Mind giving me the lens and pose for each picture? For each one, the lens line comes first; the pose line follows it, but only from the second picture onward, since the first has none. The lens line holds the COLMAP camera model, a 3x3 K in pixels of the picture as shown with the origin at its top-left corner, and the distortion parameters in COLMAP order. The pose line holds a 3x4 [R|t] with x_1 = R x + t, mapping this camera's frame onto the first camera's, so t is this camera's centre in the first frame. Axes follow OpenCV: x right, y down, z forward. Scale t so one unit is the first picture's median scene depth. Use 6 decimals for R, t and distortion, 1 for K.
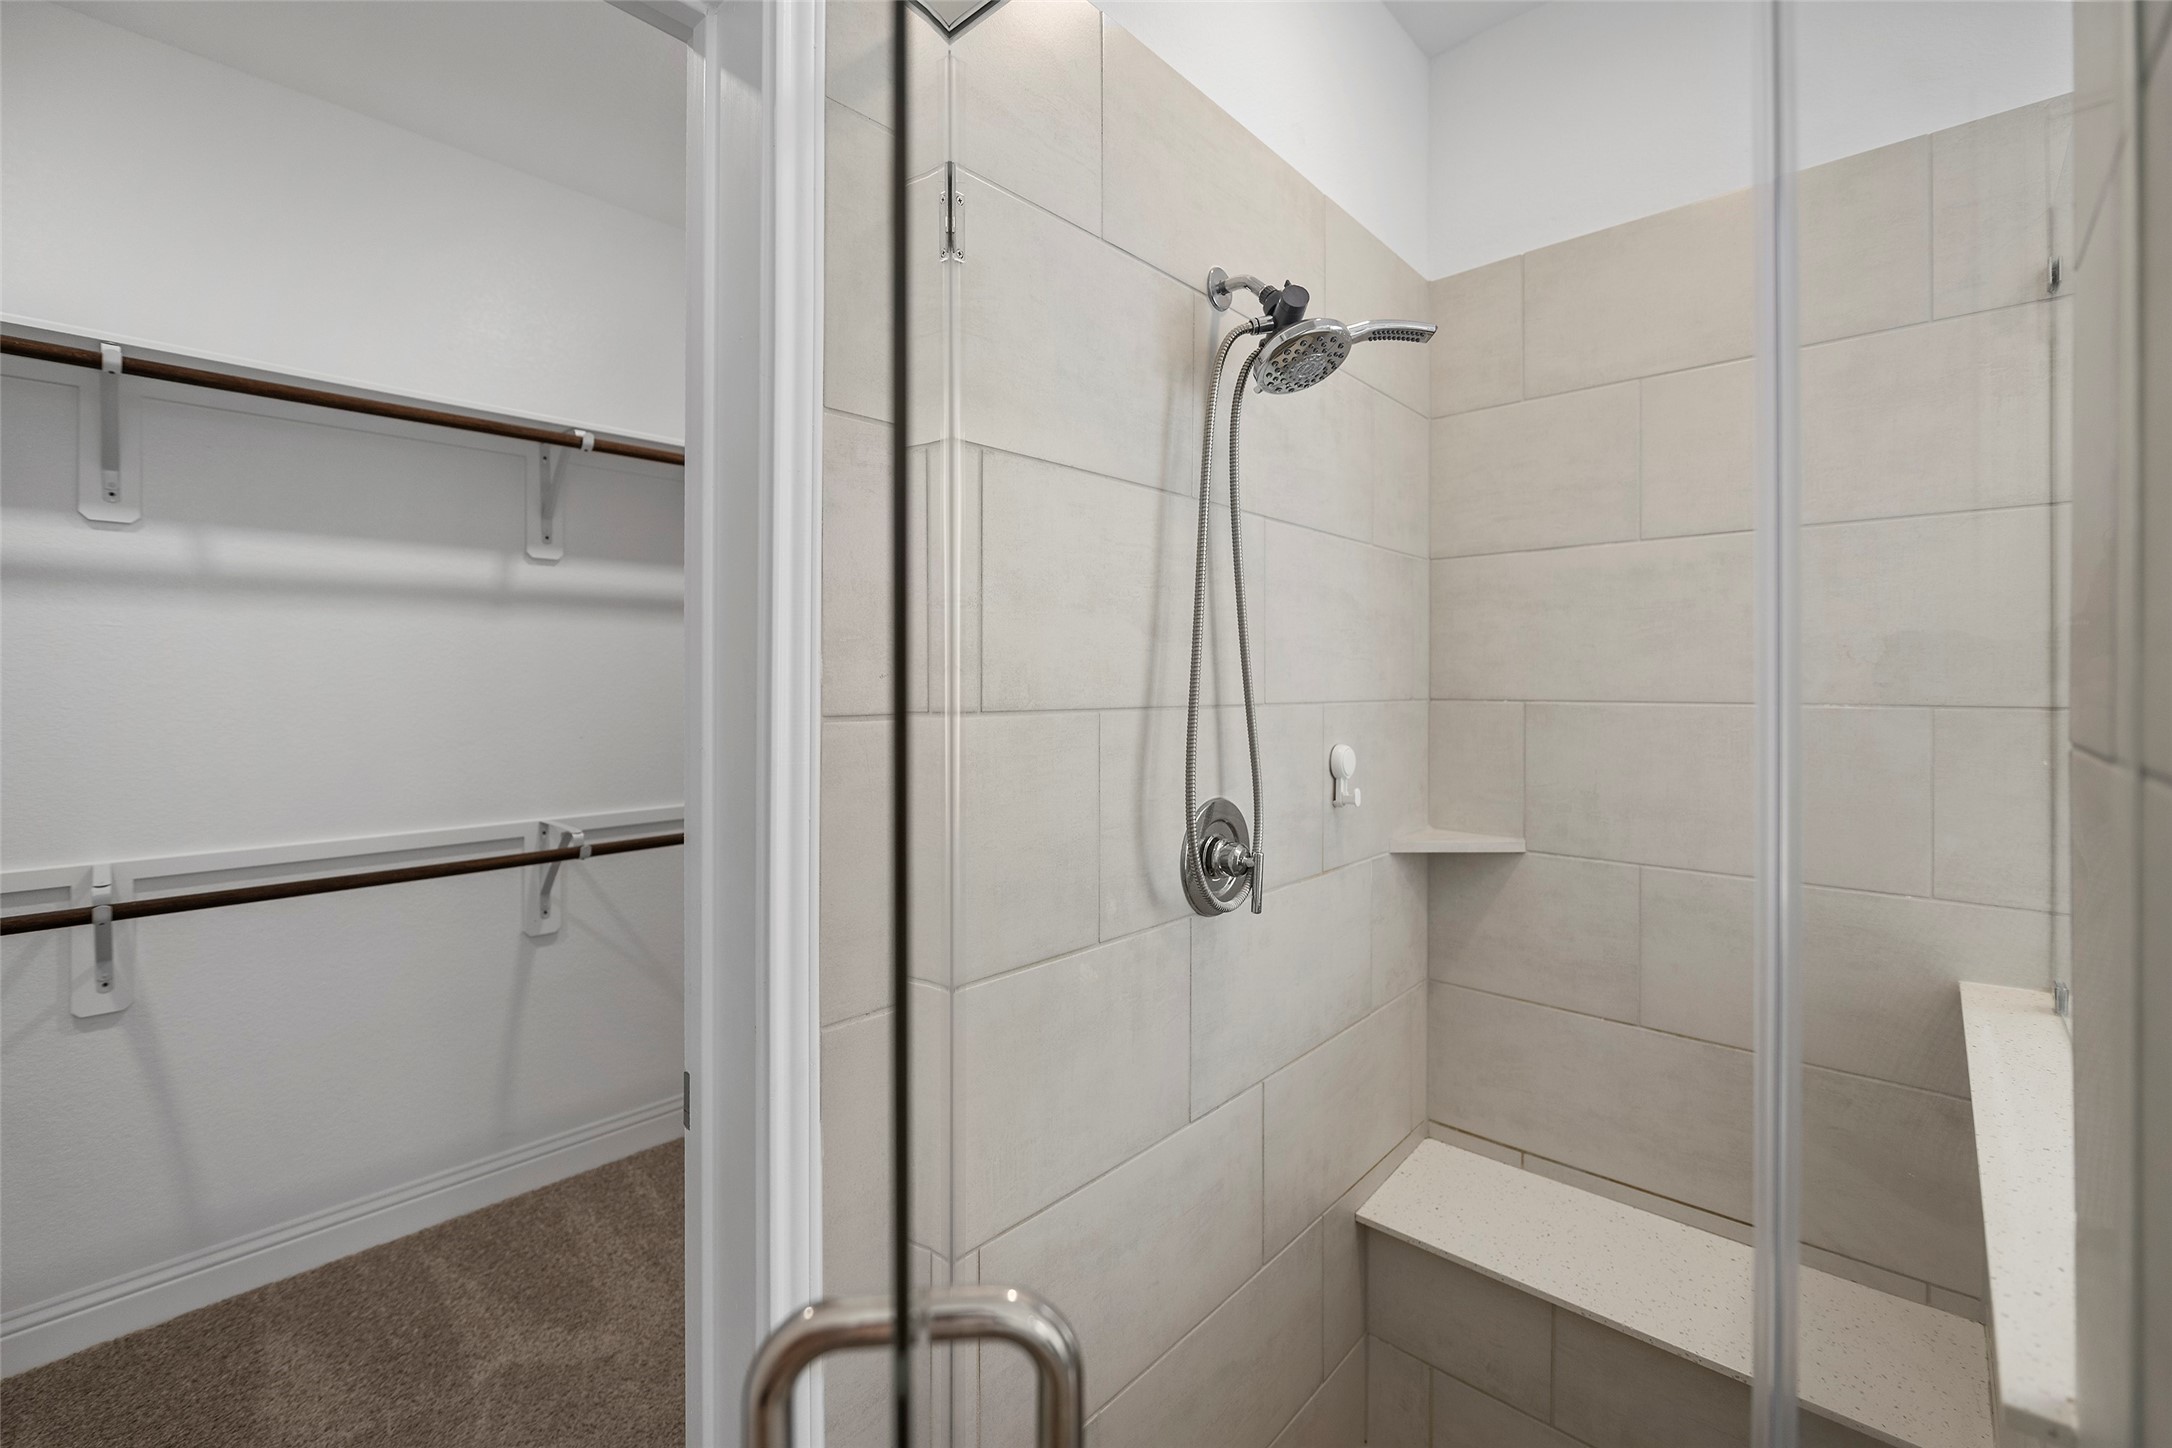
lens RADIAL K [[876.6, 0, 1037.4], [0, 876.6, 691.2], [0, 0, 1]] dist [-0.003347, -0.001024]
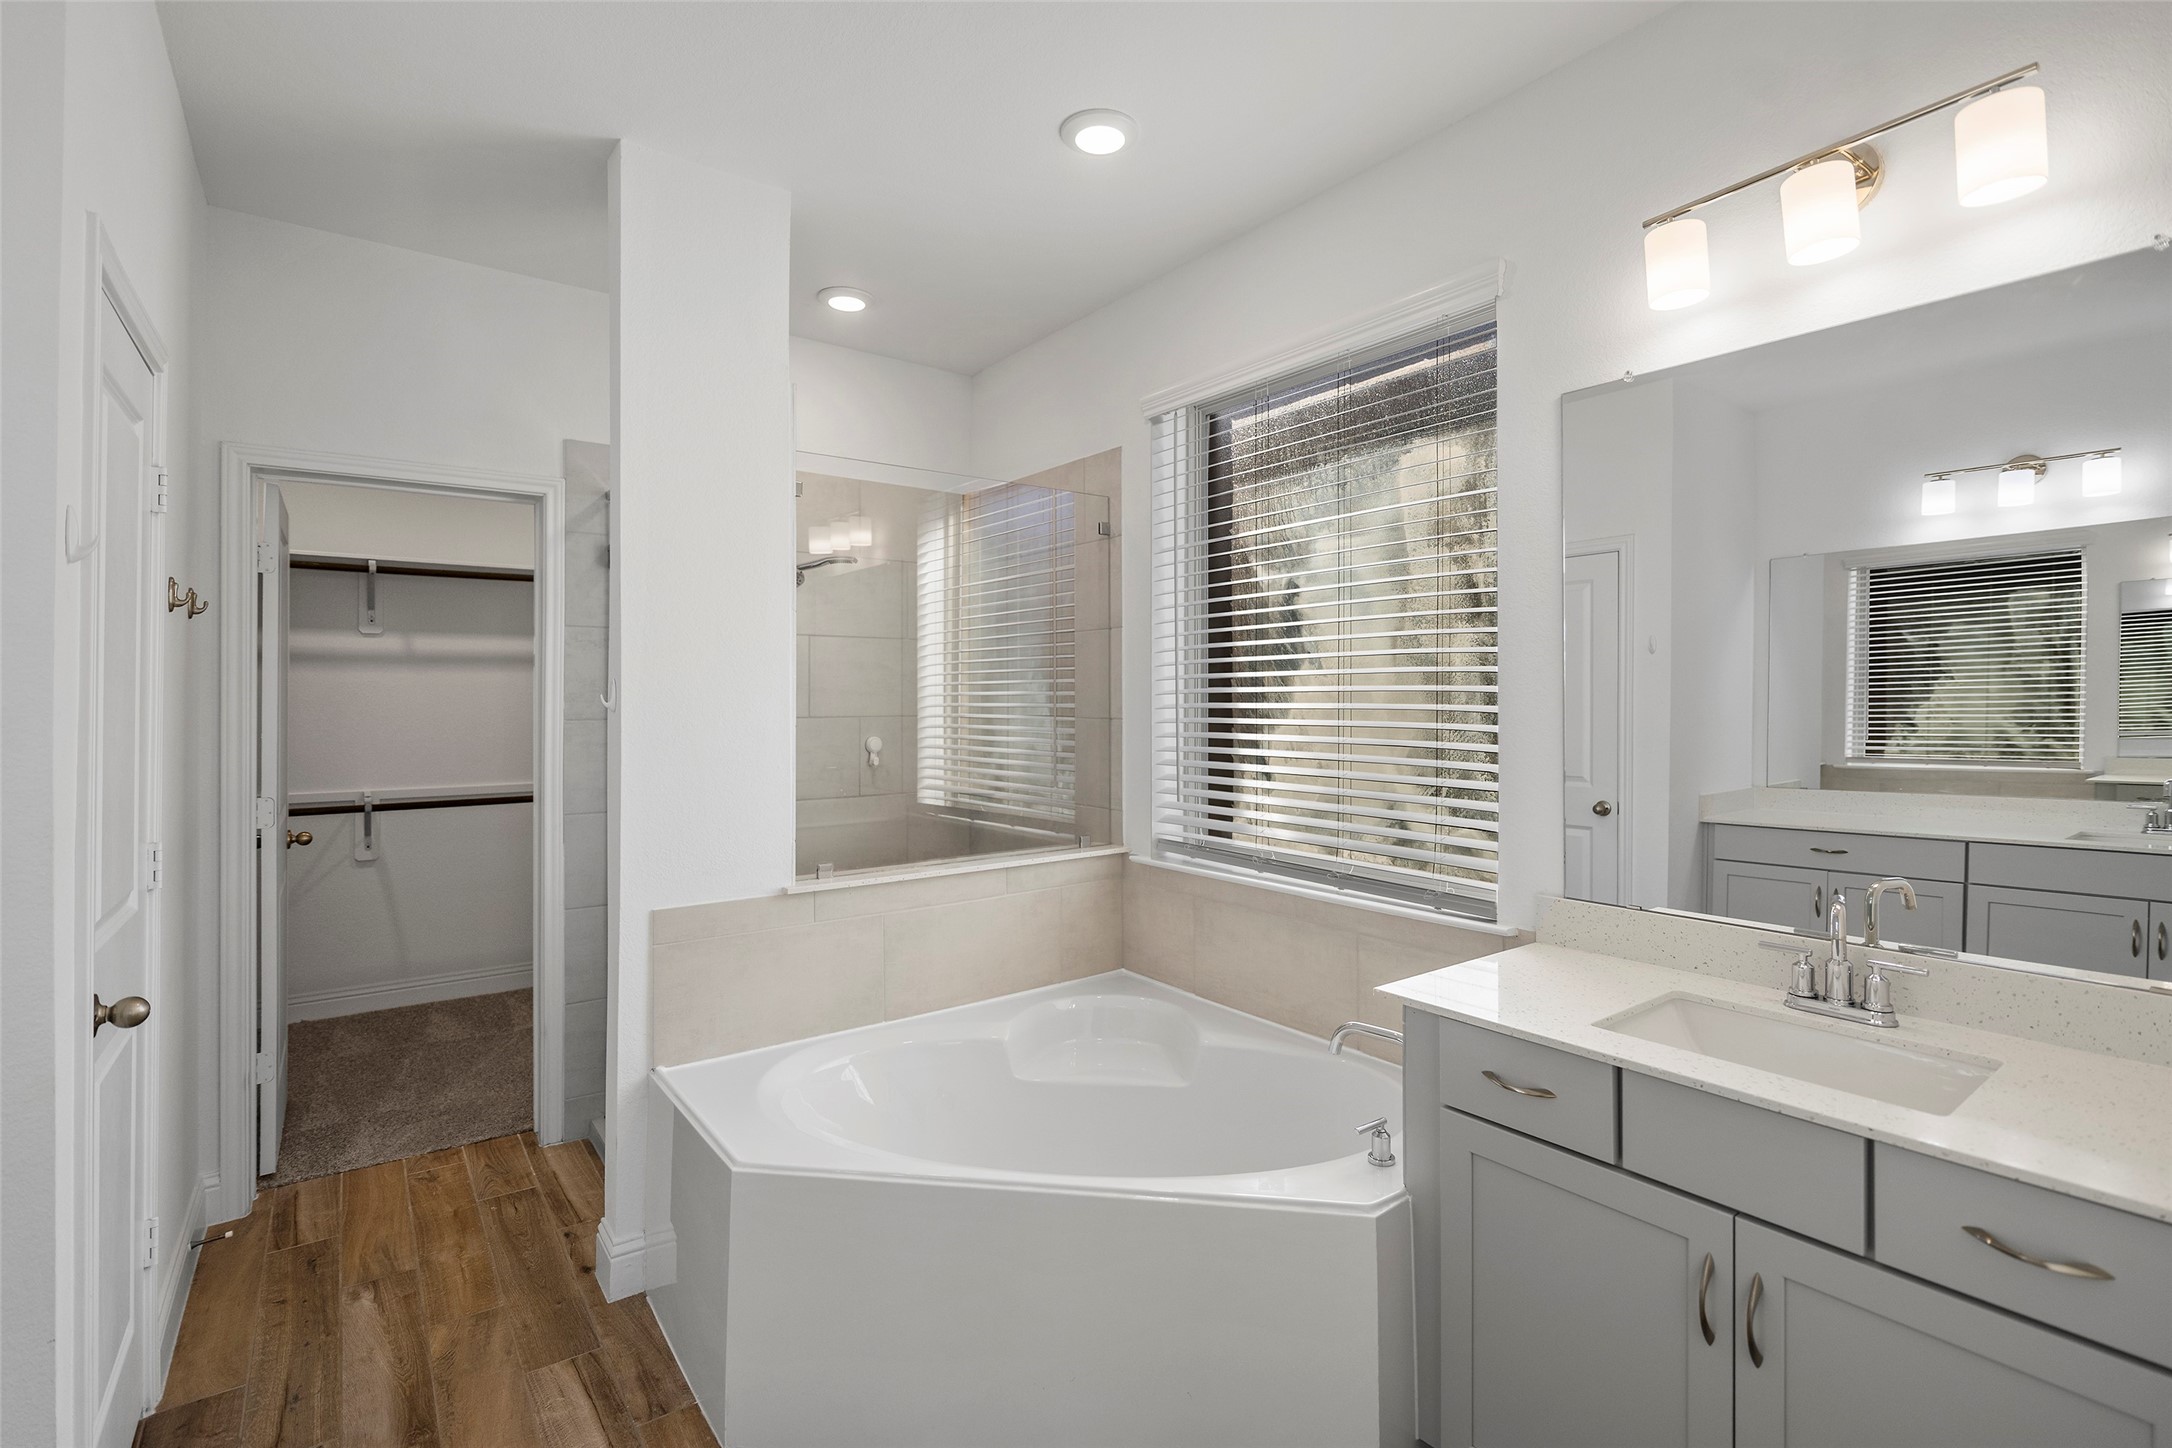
lens RADIAL K [[977.5, 0, 1084.0], [0, 977.5, 715.4], [0, 0, 1]] dist [-0.003273, -0.000029]
pose [[0.984718, 0.001791, -0.174145, 1.208637], [-0.001920, 0.999998, -0.000576, 0.008744], [0.174143, 0.000902, 0.984720, -1.181159]]
